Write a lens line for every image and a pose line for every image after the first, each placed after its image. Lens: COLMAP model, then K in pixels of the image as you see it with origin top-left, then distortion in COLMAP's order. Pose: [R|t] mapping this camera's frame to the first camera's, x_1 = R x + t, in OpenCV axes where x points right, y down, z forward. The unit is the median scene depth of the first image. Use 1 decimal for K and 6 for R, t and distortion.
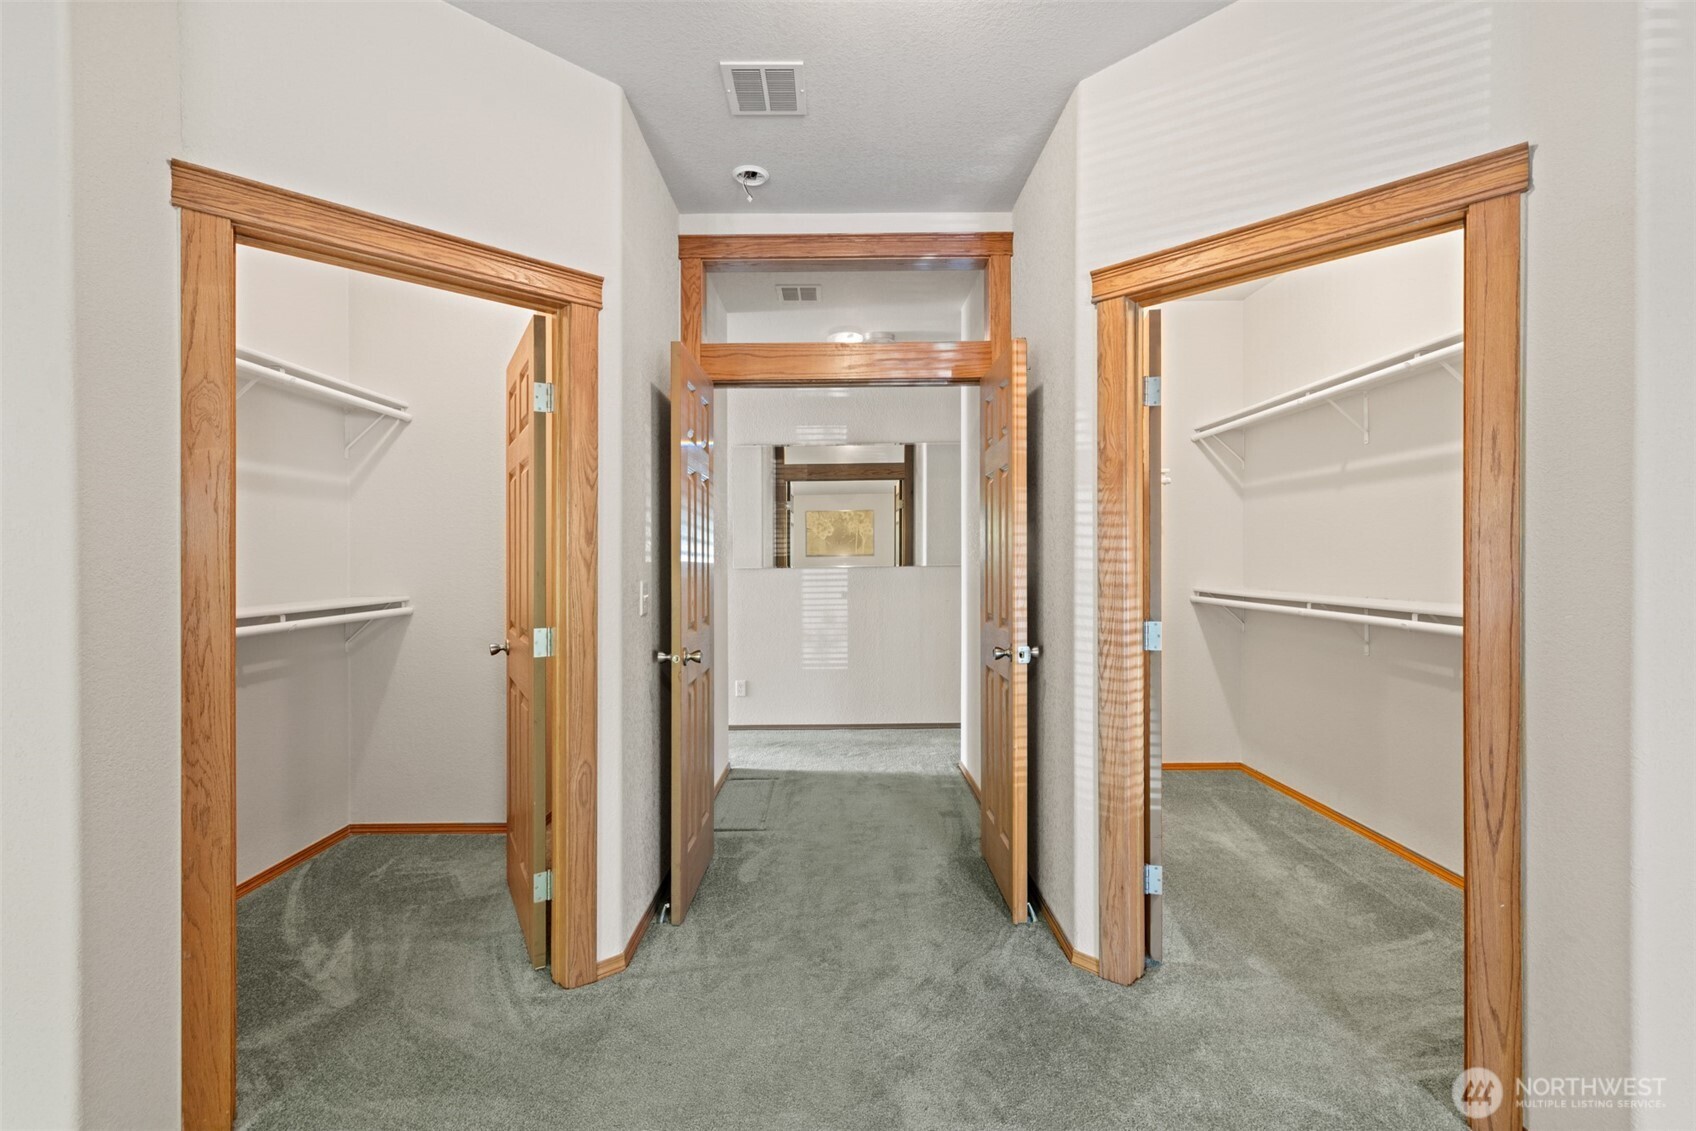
lens RADIAL K [[728.7, 0, 839.3], [0, 728.7, 556.3], [0, 0, 1]] dist [0.000153, -0.000049]
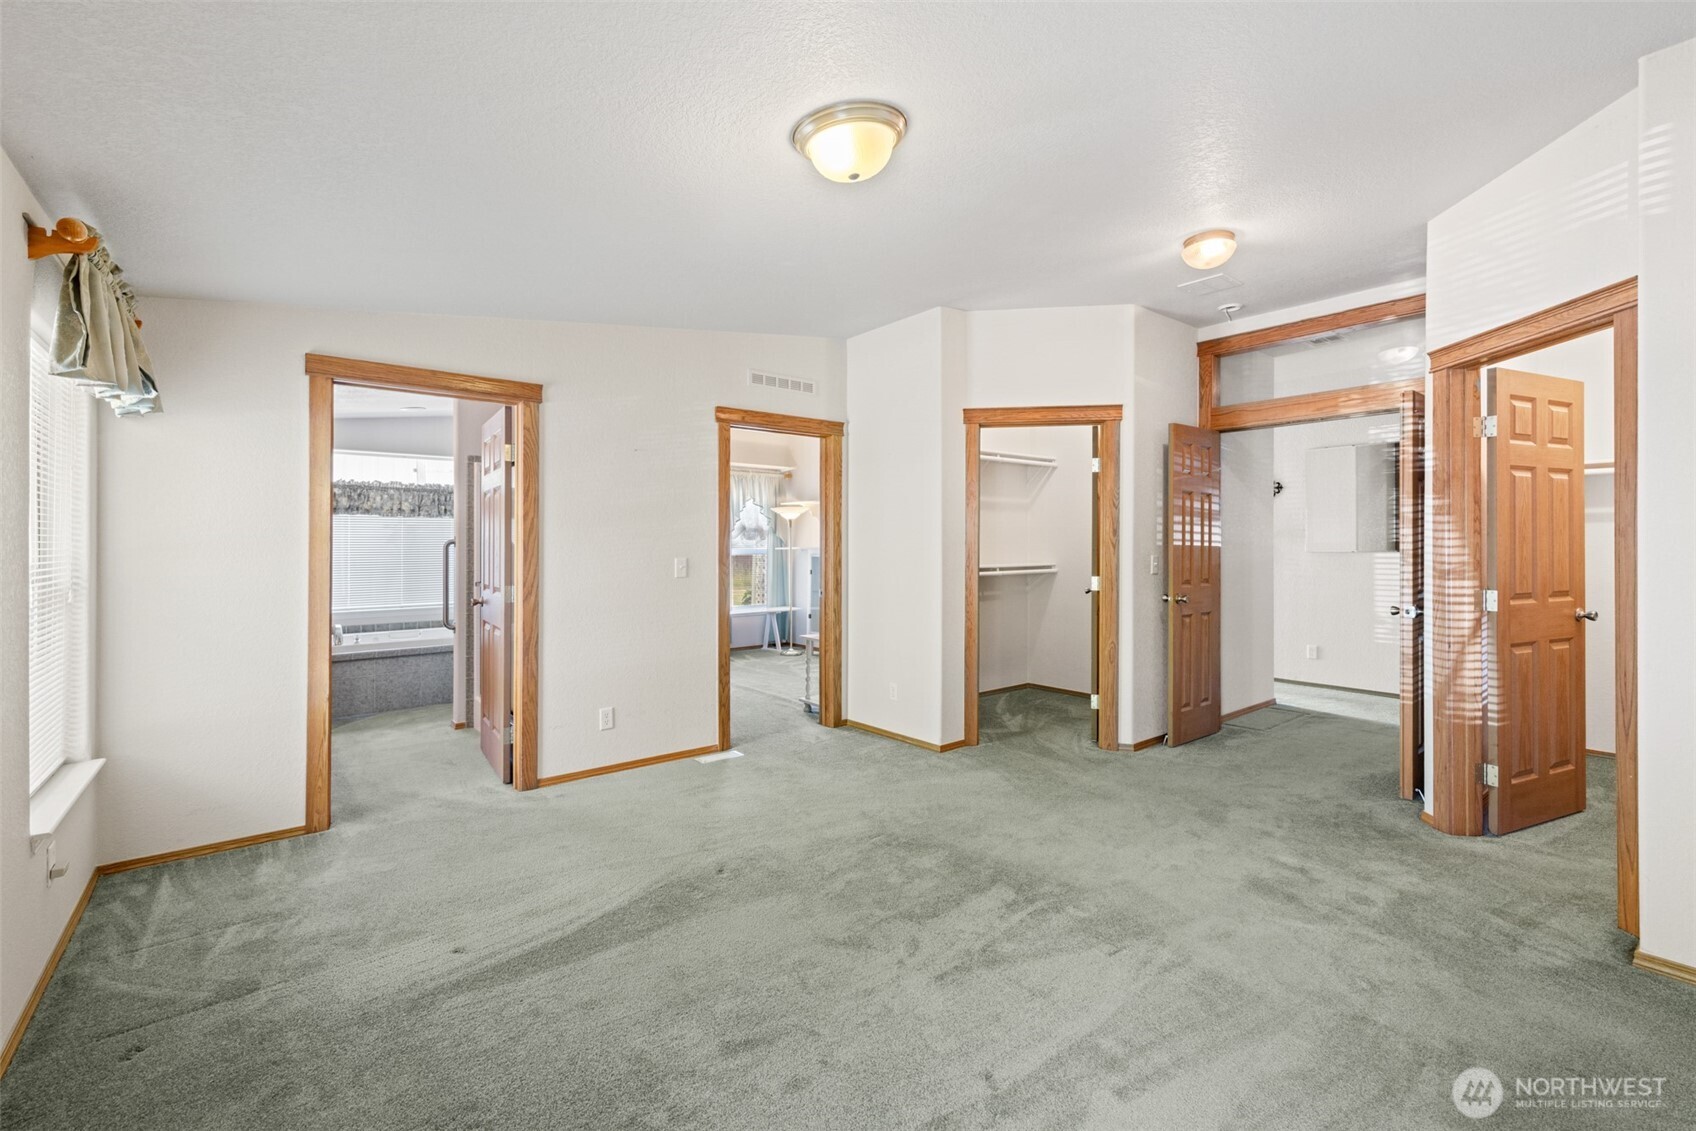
lens RADIAL K [[728.7, 0, 839.3], [0, 728.7, 556.3], [0, 0, 1]] dist [0.000153, -0.000049]
pose [[0.628240, 0.020367, -0.777753, 0.721243], [-0.002255, 0.999701, 0.024357, -0.007152], [0.778017, -0.013548, 0.628098, -0.840787]]
